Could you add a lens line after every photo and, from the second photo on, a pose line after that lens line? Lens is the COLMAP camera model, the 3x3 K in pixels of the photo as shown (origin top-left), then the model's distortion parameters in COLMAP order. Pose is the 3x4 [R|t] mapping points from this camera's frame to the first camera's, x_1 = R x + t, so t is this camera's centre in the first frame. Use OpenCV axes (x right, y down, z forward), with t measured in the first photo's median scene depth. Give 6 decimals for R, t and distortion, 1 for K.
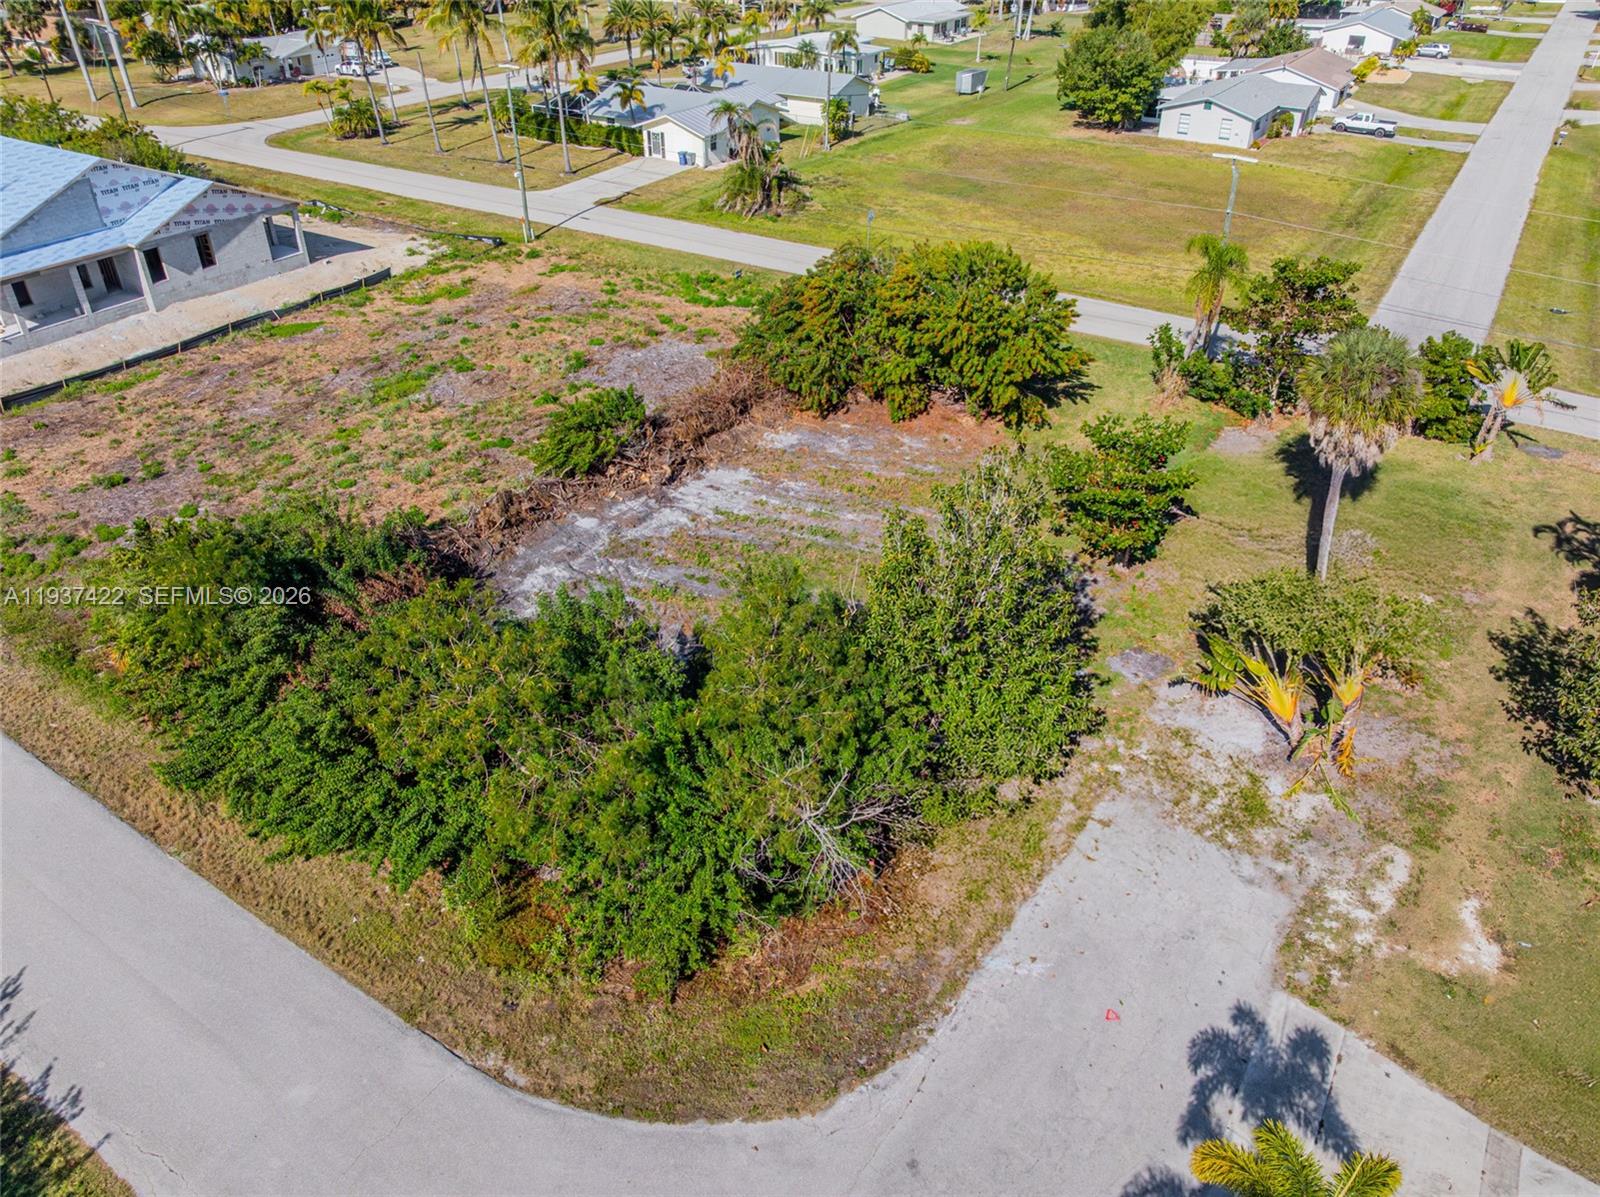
lens RADIAL K [[1129.4, 0, 803.6], [0, 1129.4, 593.6], [0, 0, 1]] dist [-0.055247, 0.024800]
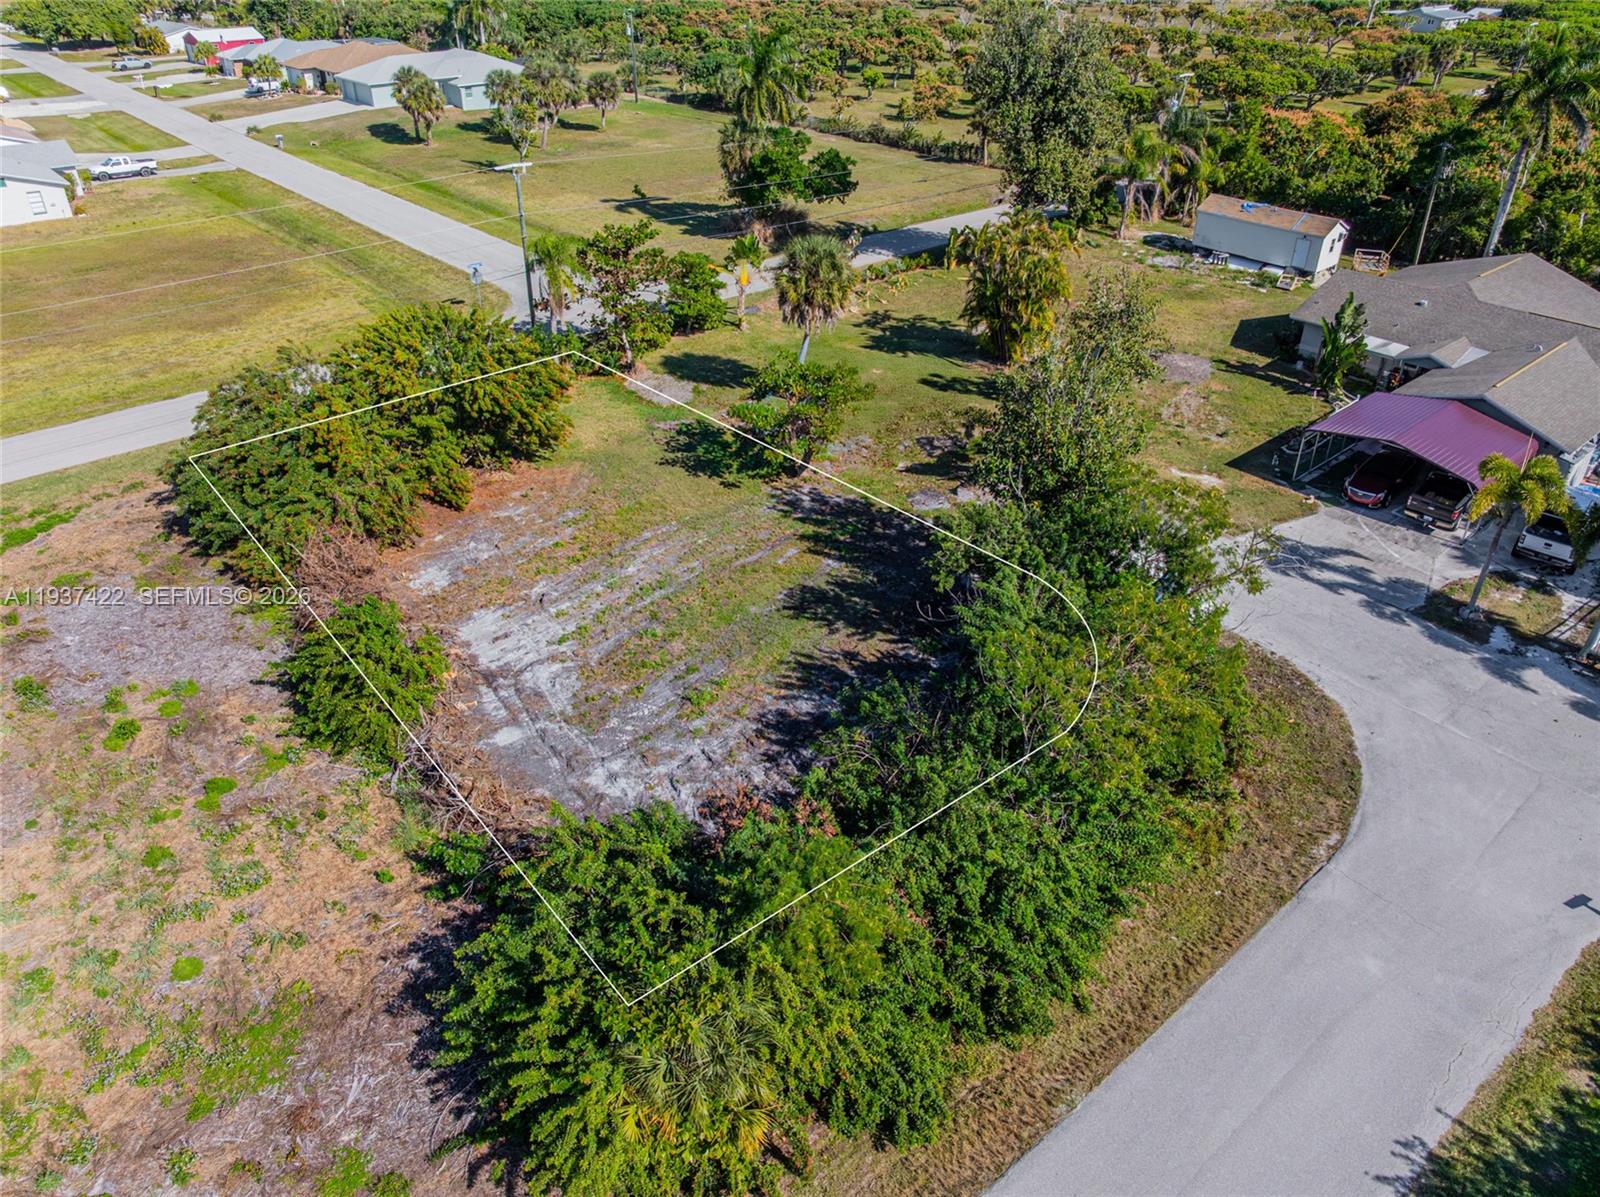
lens RADIAL K [[1129.4, 0, 799.7], [0, 1129.4, 595.5], [0, 0, 1]] dist [-0.055247, 0.024800]
pose [[0.285130, -0.507365, 0.813193, -0.615024], [0.524031, 0.792902, 0.310964, -0.236699], [-0.802554, 0.337473, 0.491955, 0.350856]]
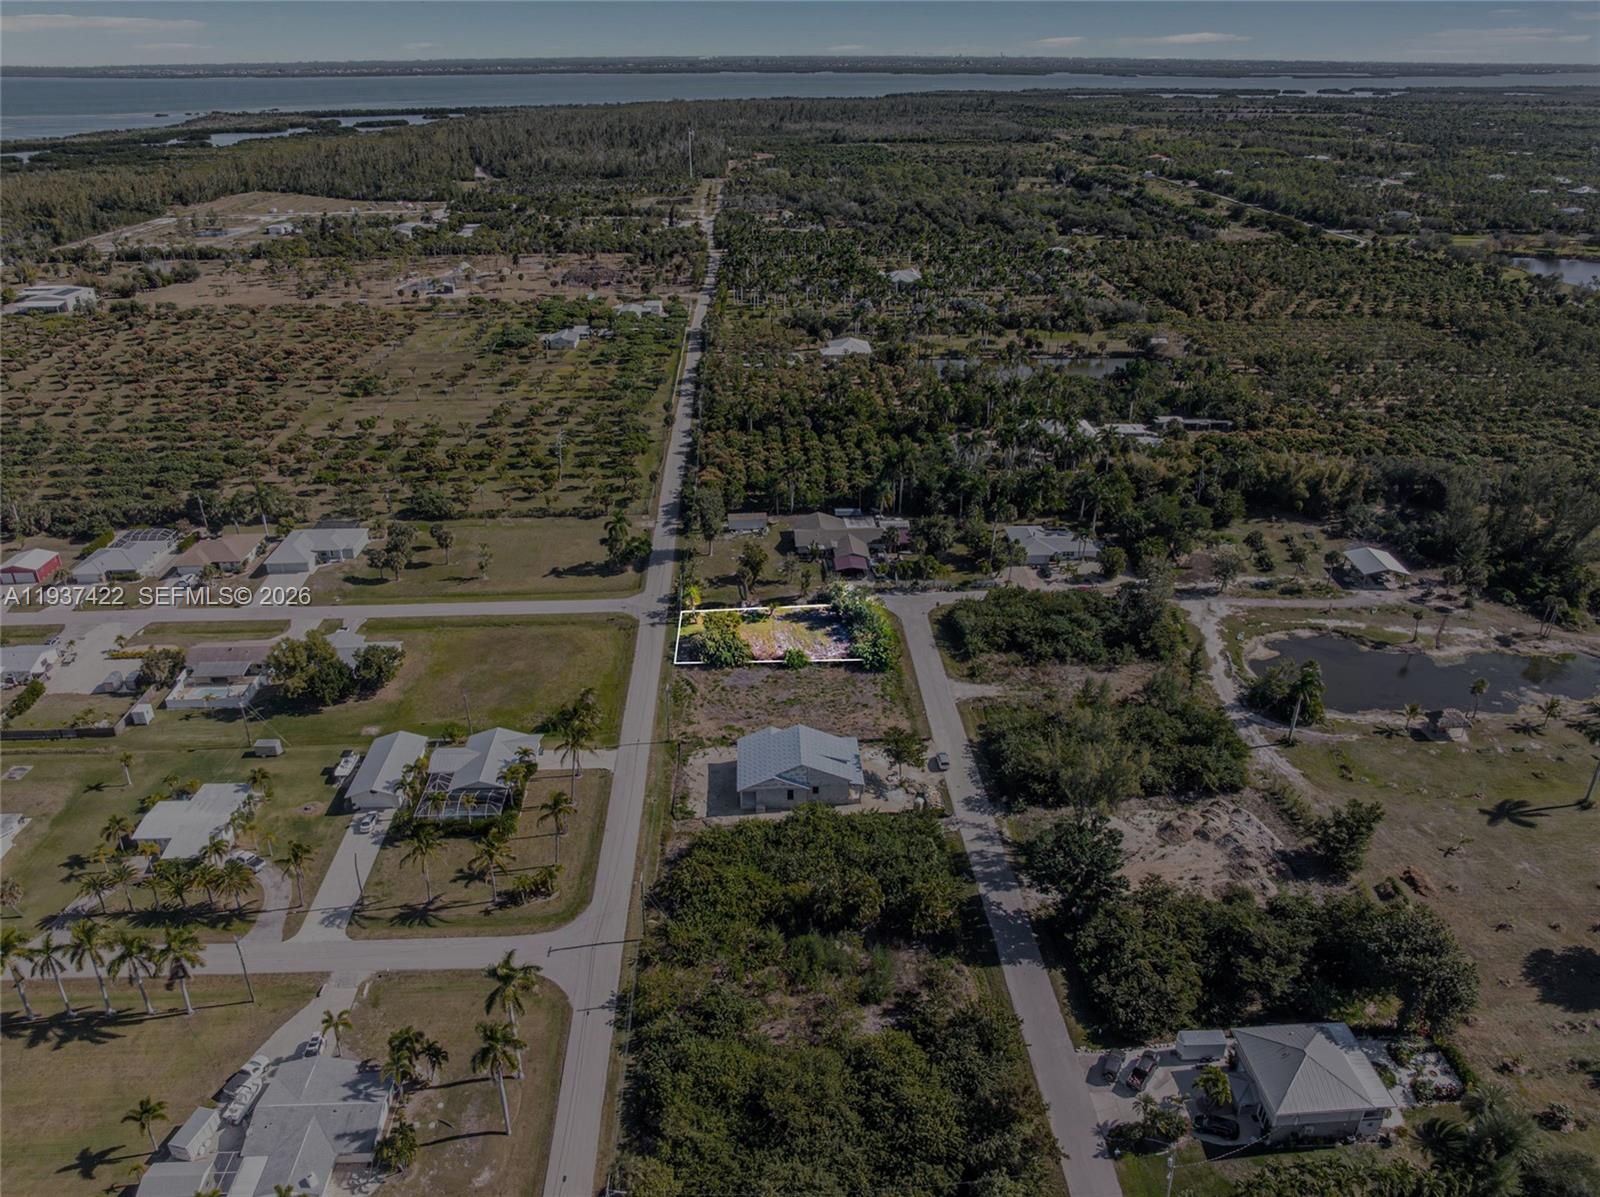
lens RADIAL K [[1129.4, 0, 803.6], [0, 1129.4, 593.5], [0, 0, 1]] dist [-0.055247, 0.024800]
pose [[-0.579616, -0.355195, 0.733404, -3.188812], [0.451082, 0.609687, 0.651772, -3.001136], [-0.678653, 0.708603, -0.193162, 1.524560]]
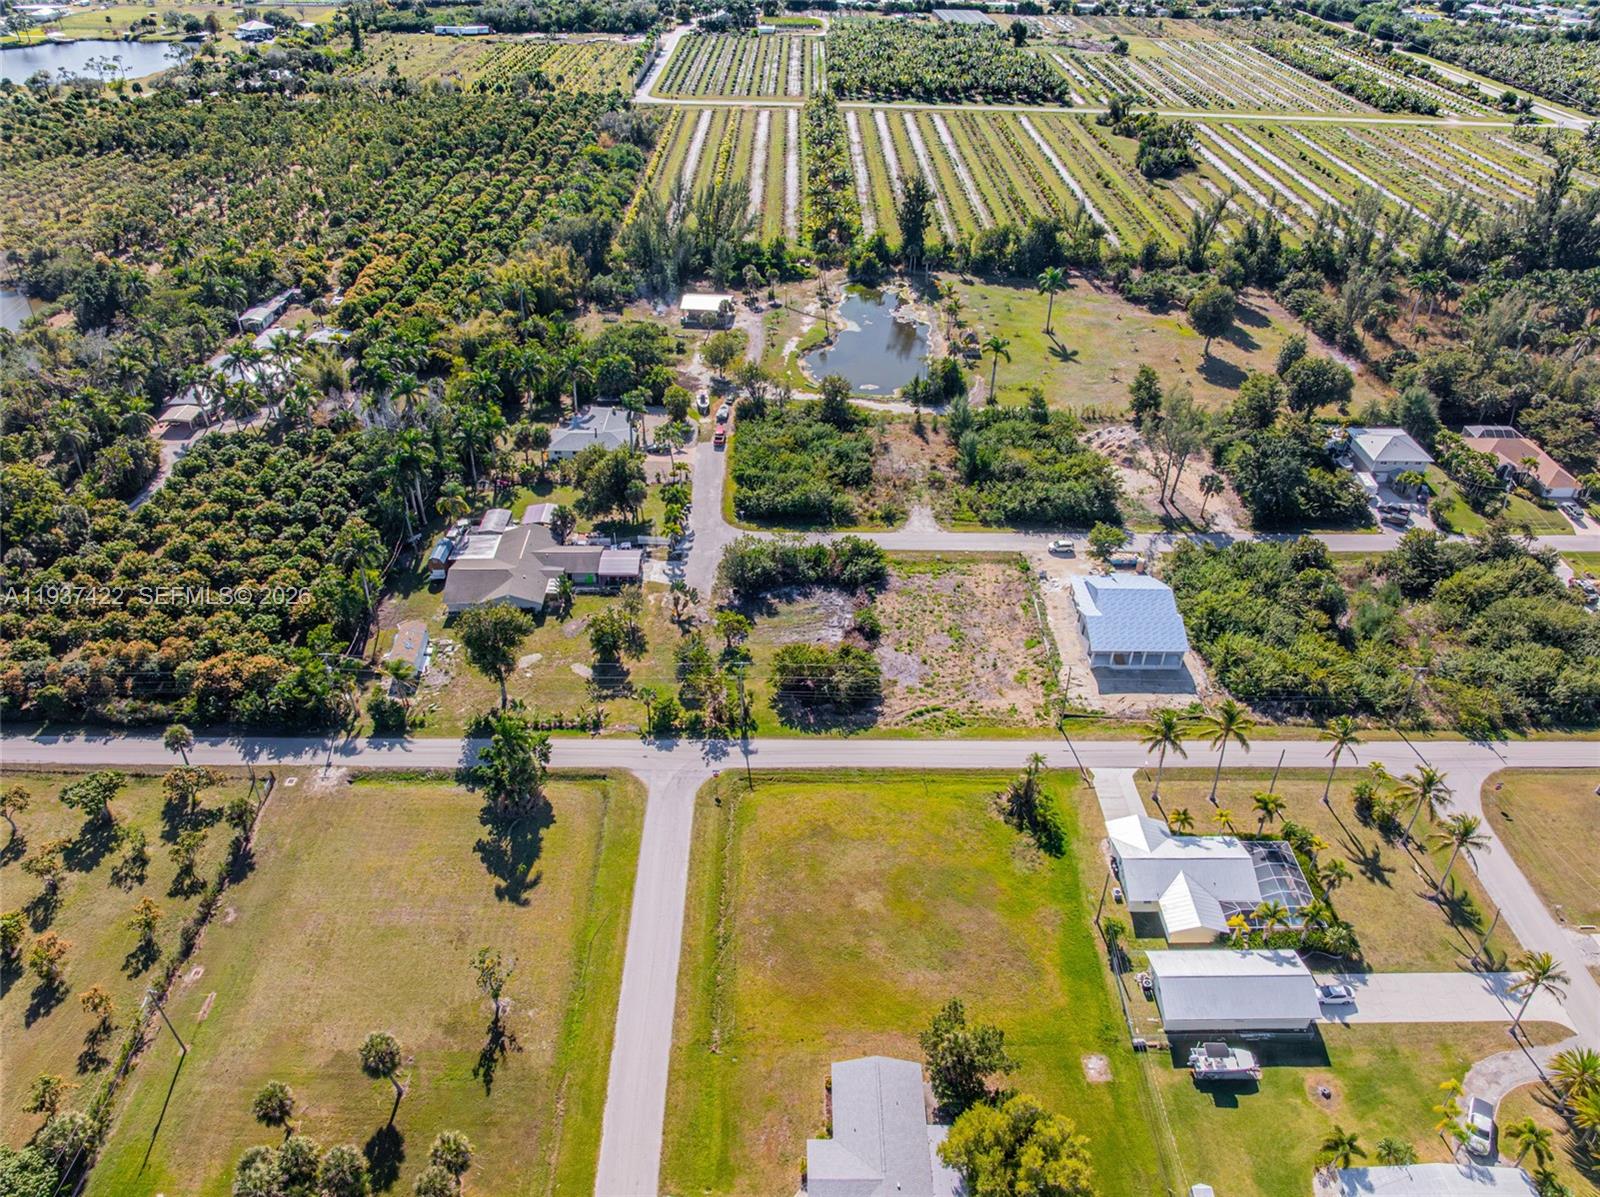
lens RADIAL K [[1129.4, 0, 804.4], [0, 1129.4, 597.5], [0, 0, 1]] dist [-0.055247, 0.024800]
pose [[-0.836828, 0.302571, -0.456256, 1.518914], [-0.315357, 0.414829, 0.853503, -2.998878], [0.447513, 0.858119, -0.251722, 1.612374]]
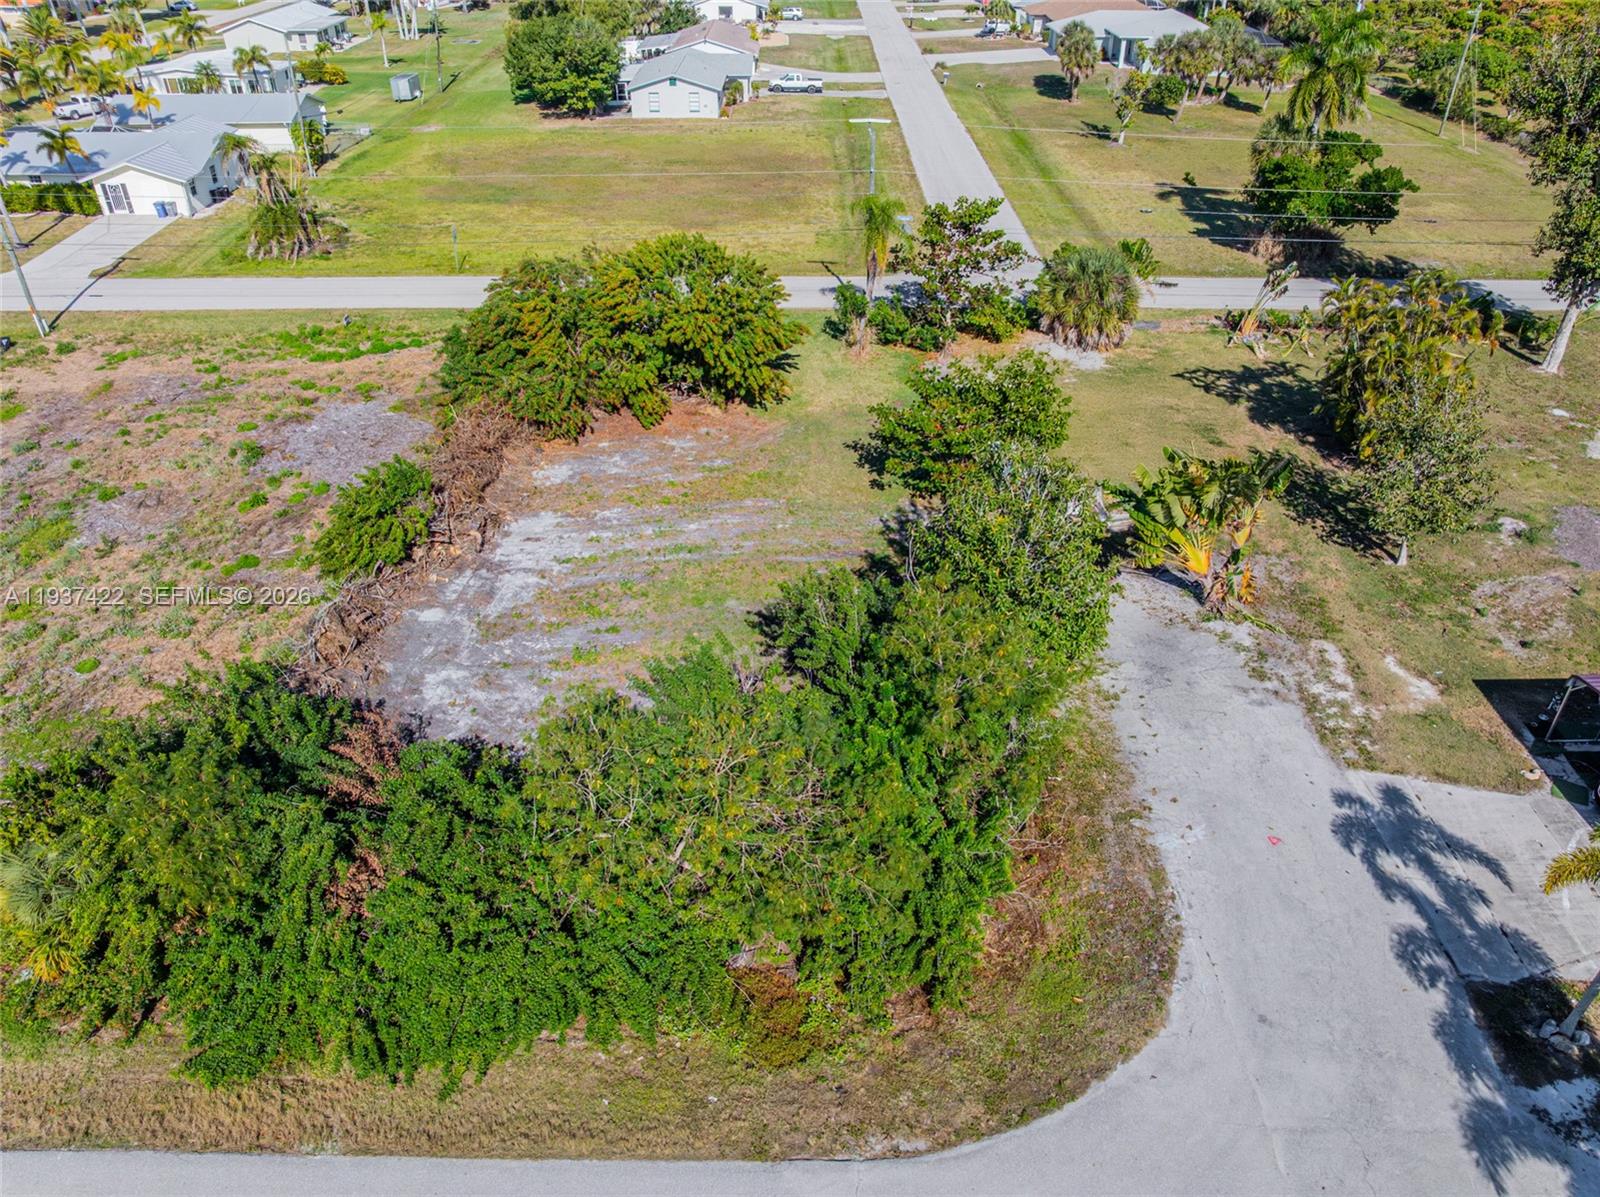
lens RADIAL K [[1129.4, 0, 802.0], [0, 1129.4, 593.4], [0, 0, 1]] dist [-0.055247, 0.024800]
pose [[0.842542, -0.299473, 0.447704, -0.285021], [0.296257, 0.951823, 0.079152, -0.053352], [-0.449838, 0.065946, 0.890672, 0.076022]]
